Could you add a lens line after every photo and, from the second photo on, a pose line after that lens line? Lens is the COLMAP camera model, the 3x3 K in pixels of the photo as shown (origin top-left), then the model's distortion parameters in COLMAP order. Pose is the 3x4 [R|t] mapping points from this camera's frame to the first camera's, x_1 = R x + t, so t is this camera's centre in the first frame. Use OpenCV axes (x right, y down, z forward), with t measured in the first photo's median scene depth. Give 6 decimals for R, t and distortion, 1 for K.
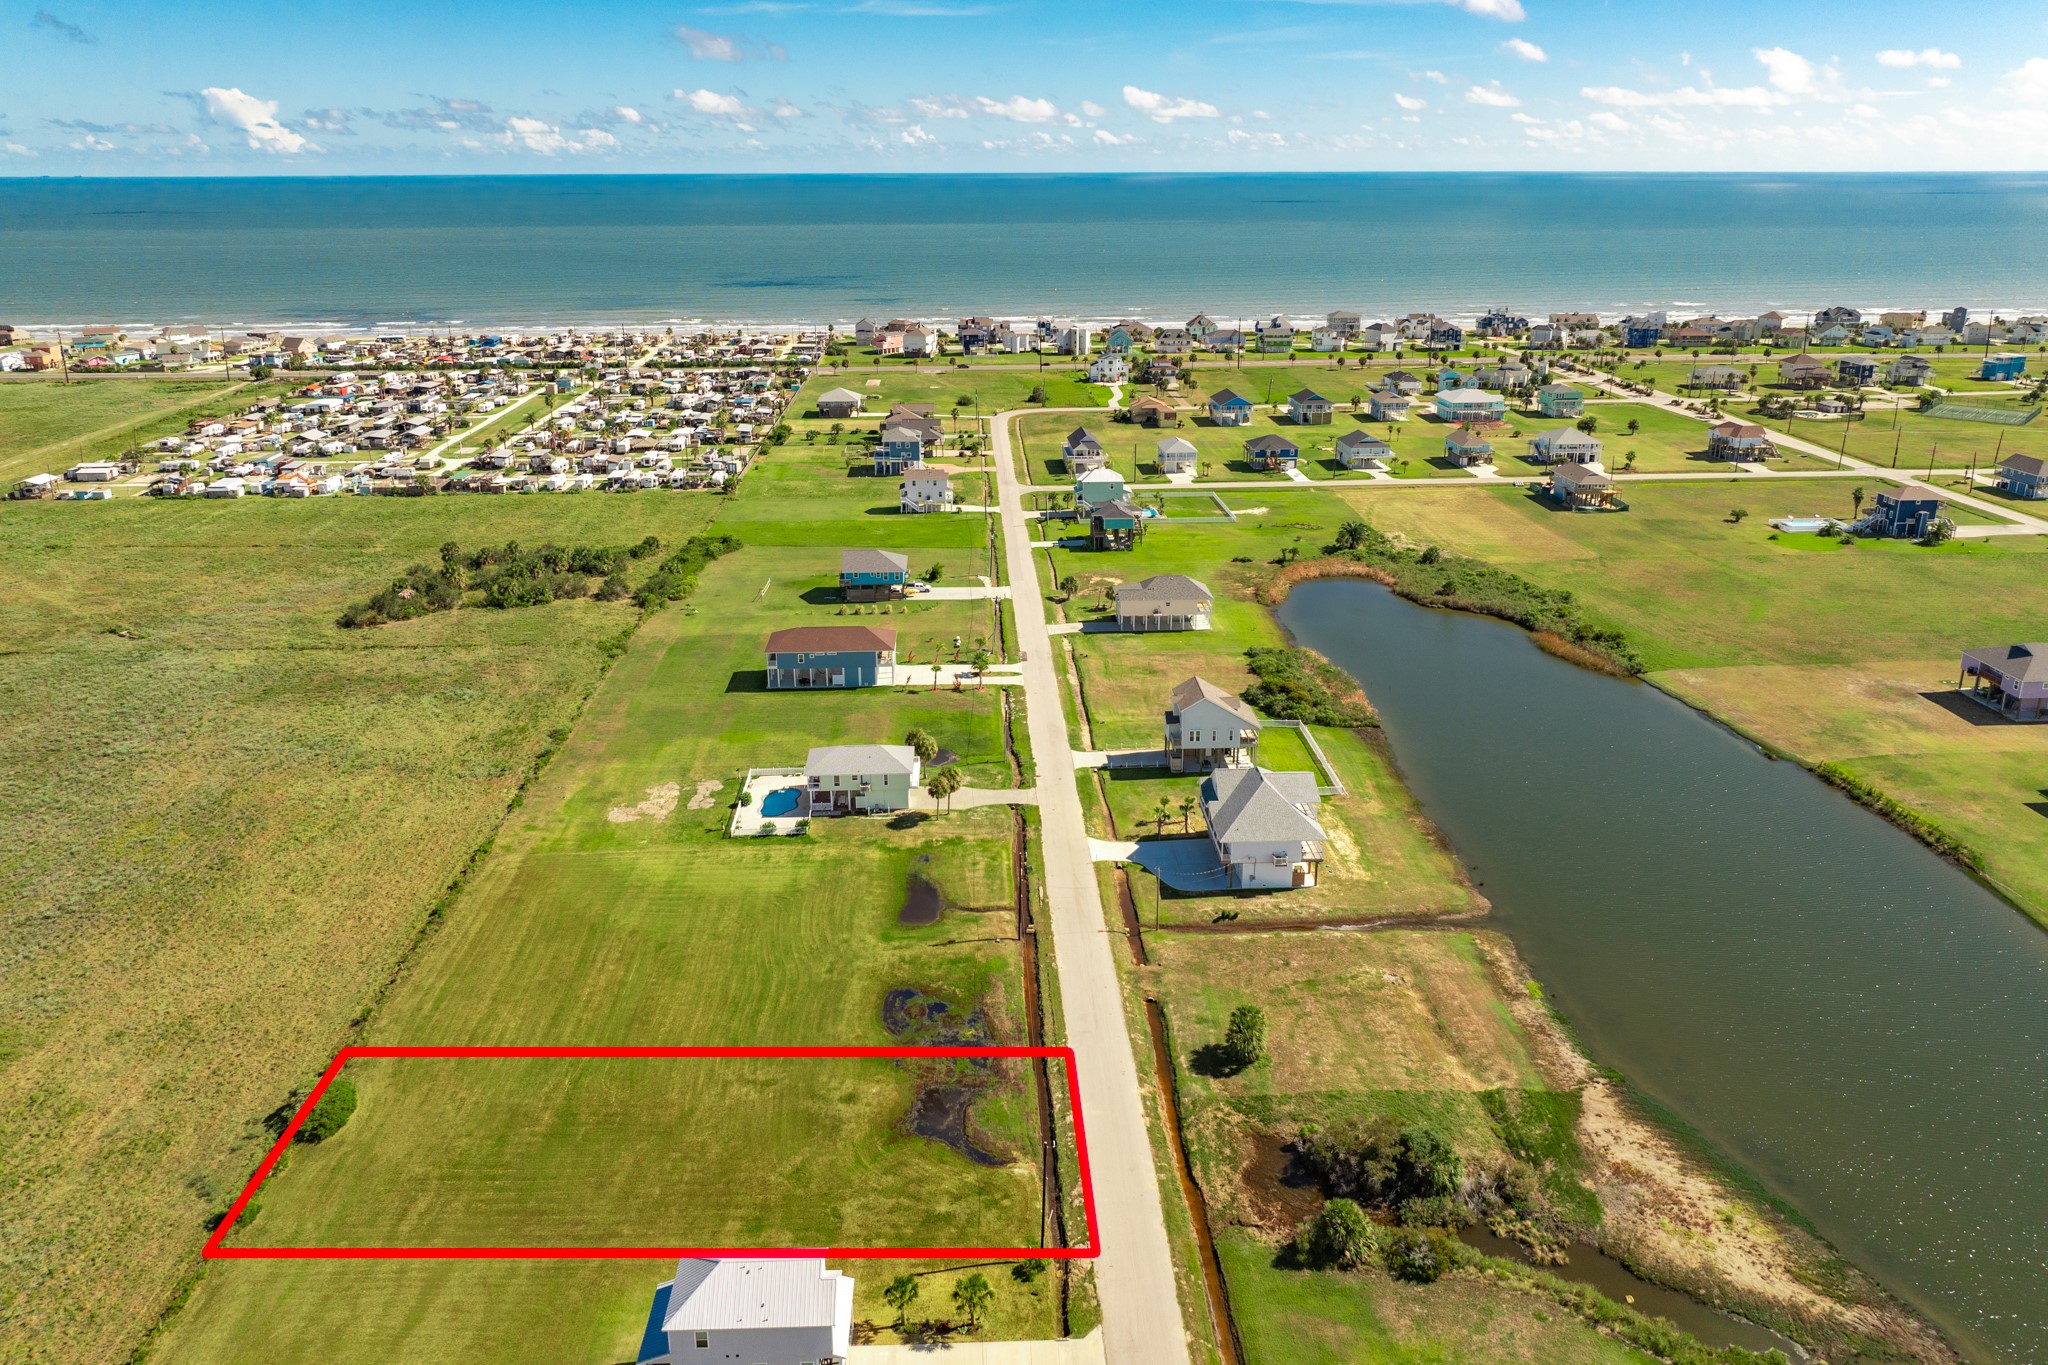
lens RADIAL K [[1414.7, 0, 1015.5], [0, 1414.7, 638.8], [0, 0, 1]] dist [0.001686, -0.000246]
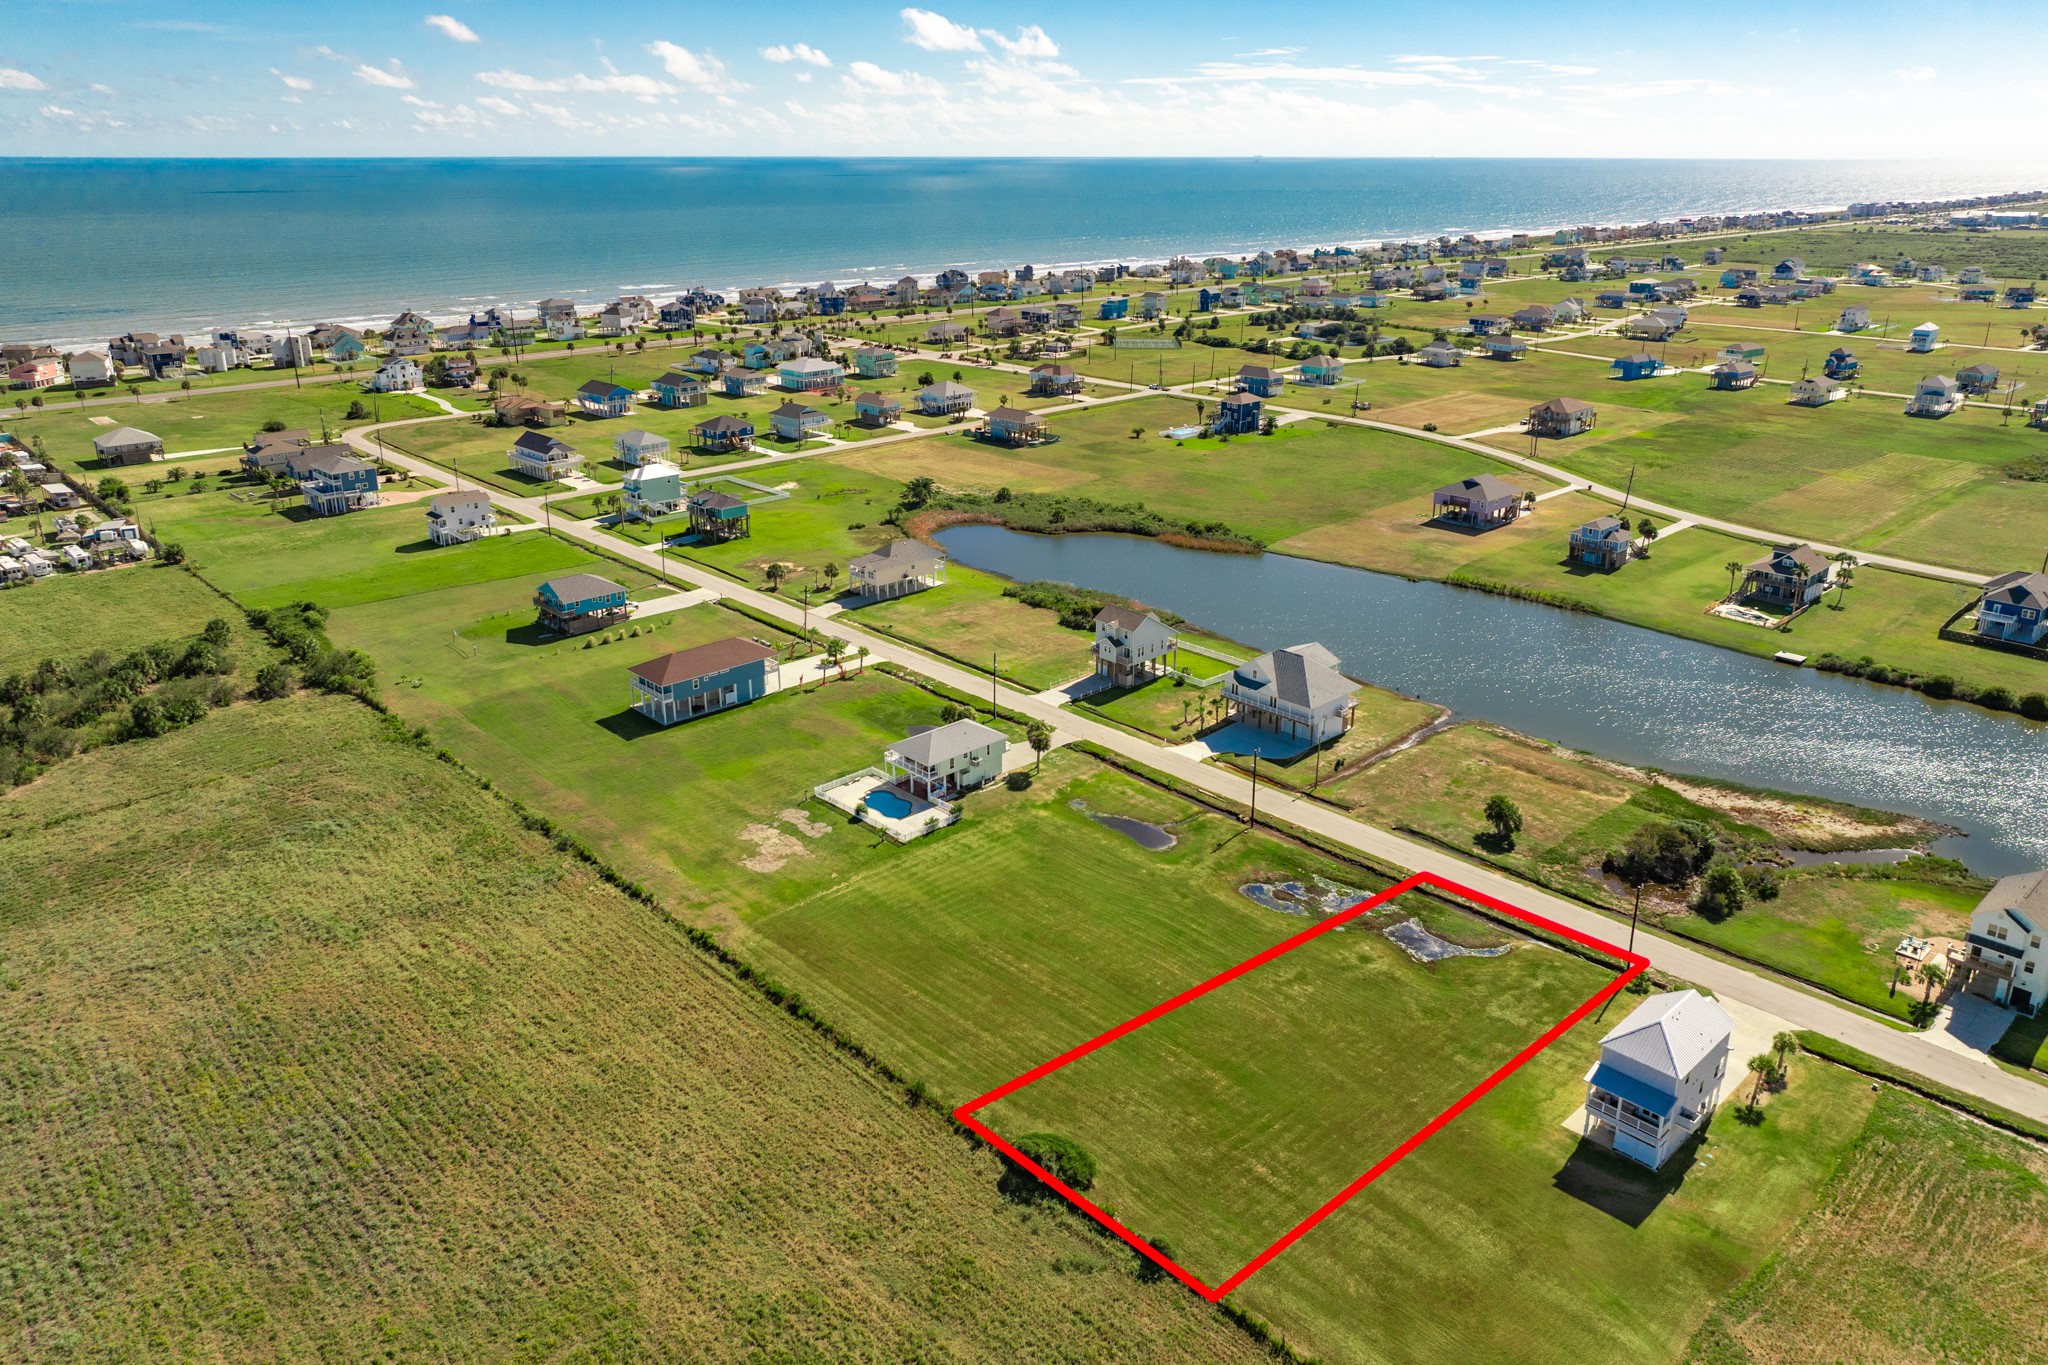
lens RADIAL K [[1402.0, 0, 1024.0], [0, 1402.0, 682.5], [0, 0, 1]] dist [0.003626, -0.003791]
pose [[0.756185, -0.229697, 0.612719, -0.542937], [0.205138, 0.972378, 0.111355, -0.044324], [-0.621372, 0.041487, 0.782417, 0.148515]]
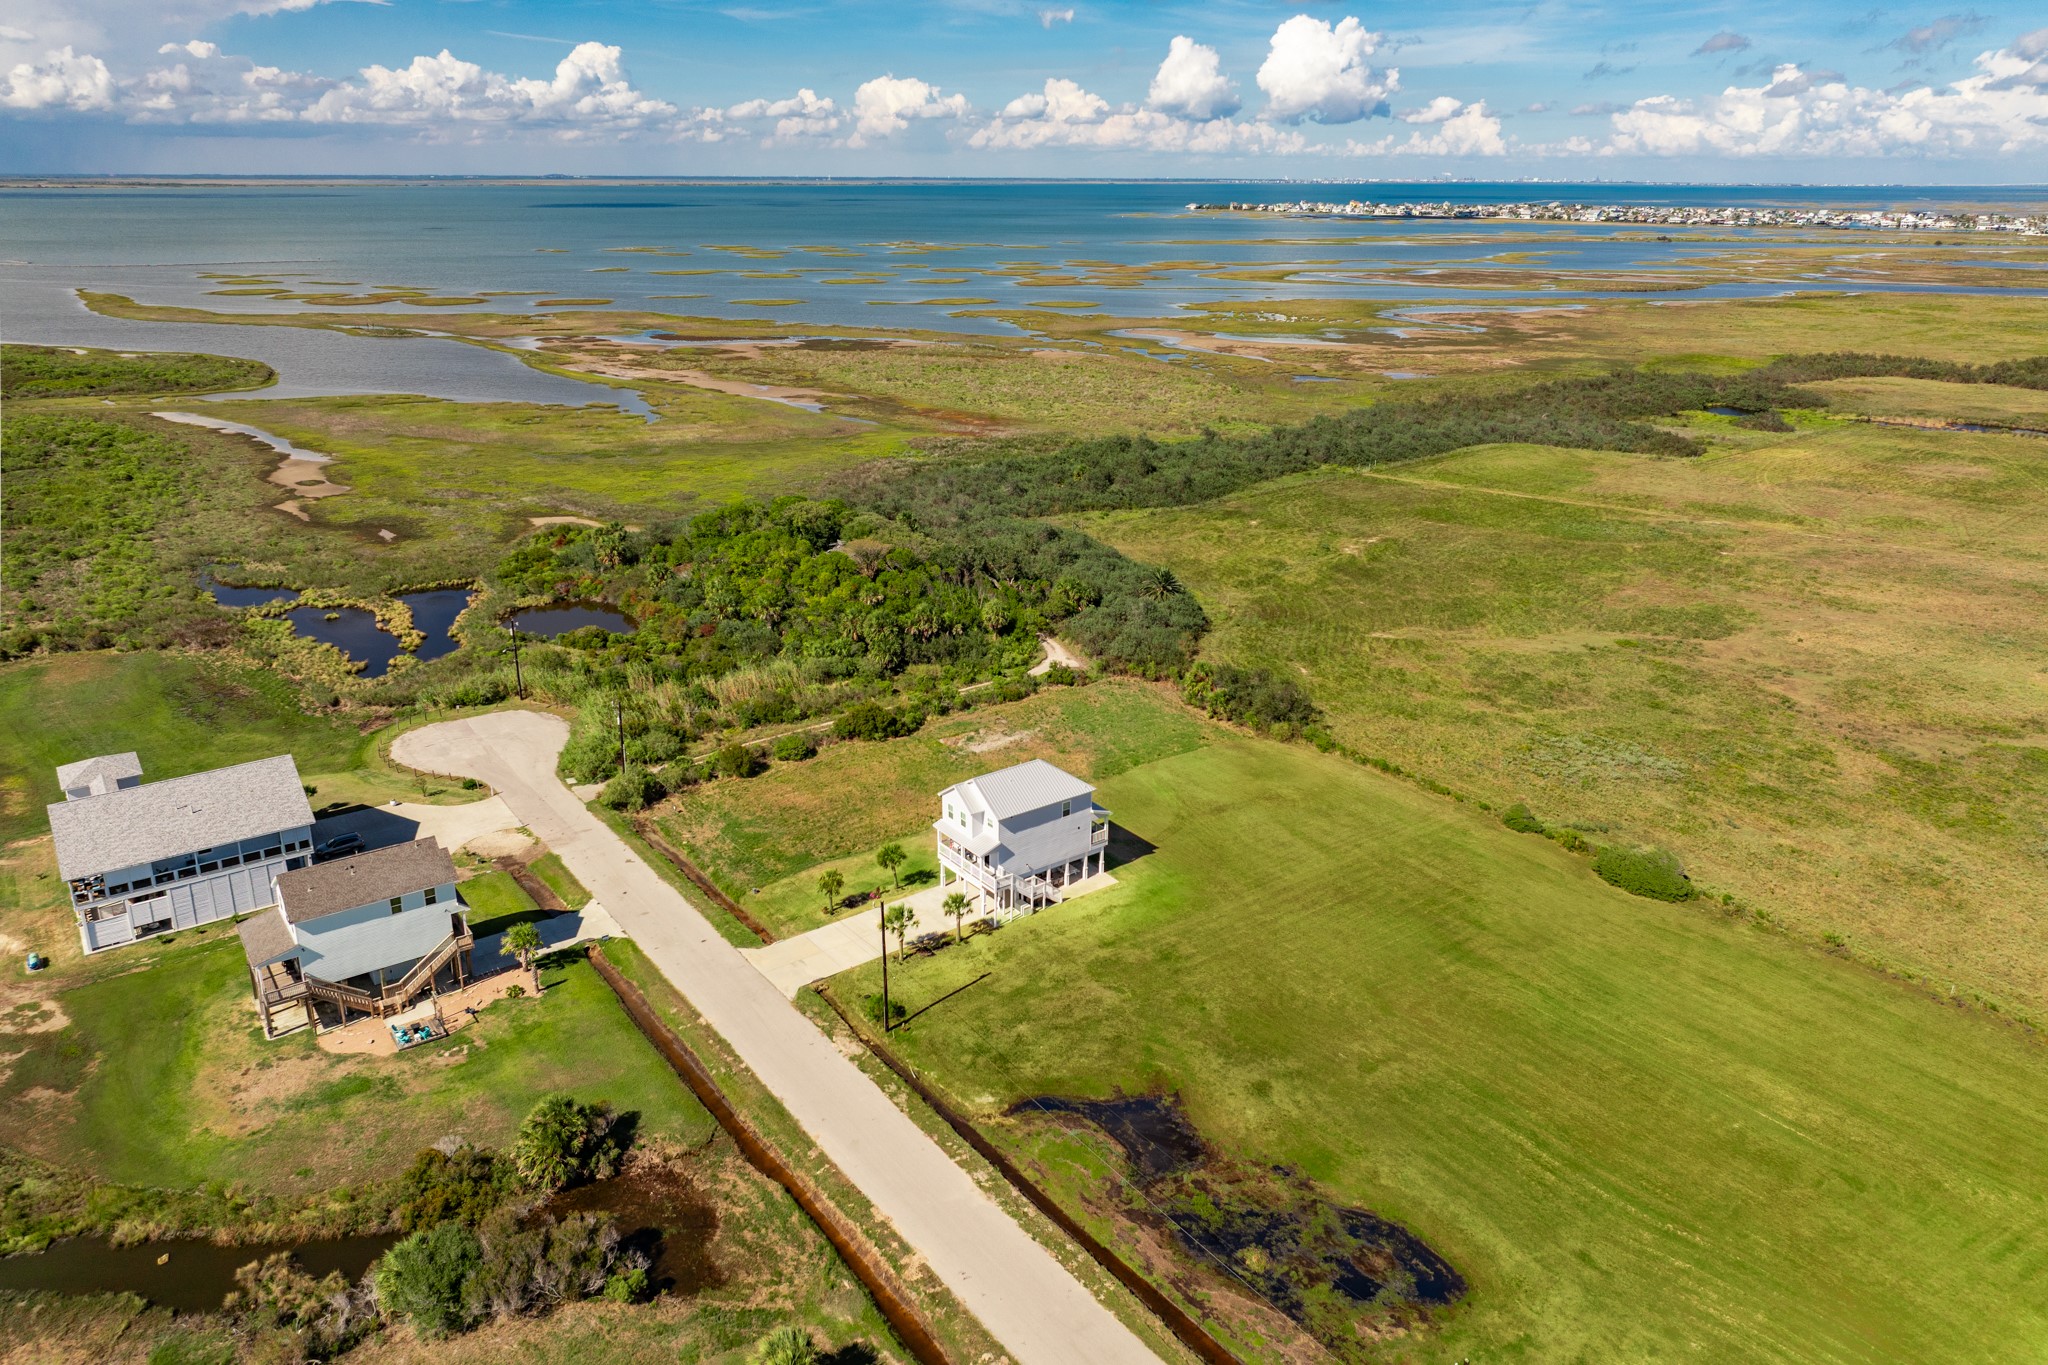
lens RADIAL K [[1391.1, 0, 1024.0], [0, 1391.1, 682.5], [0, 0, 1]] dist [0.010705, 0.004155]
pose [[-0.824439, 0.192057, -0.532366, 0.180778], [-0.181978, 0.800744, 0.570695, -0.129477], [0.535895, 0.567382, -0.625215, 0.702983]]
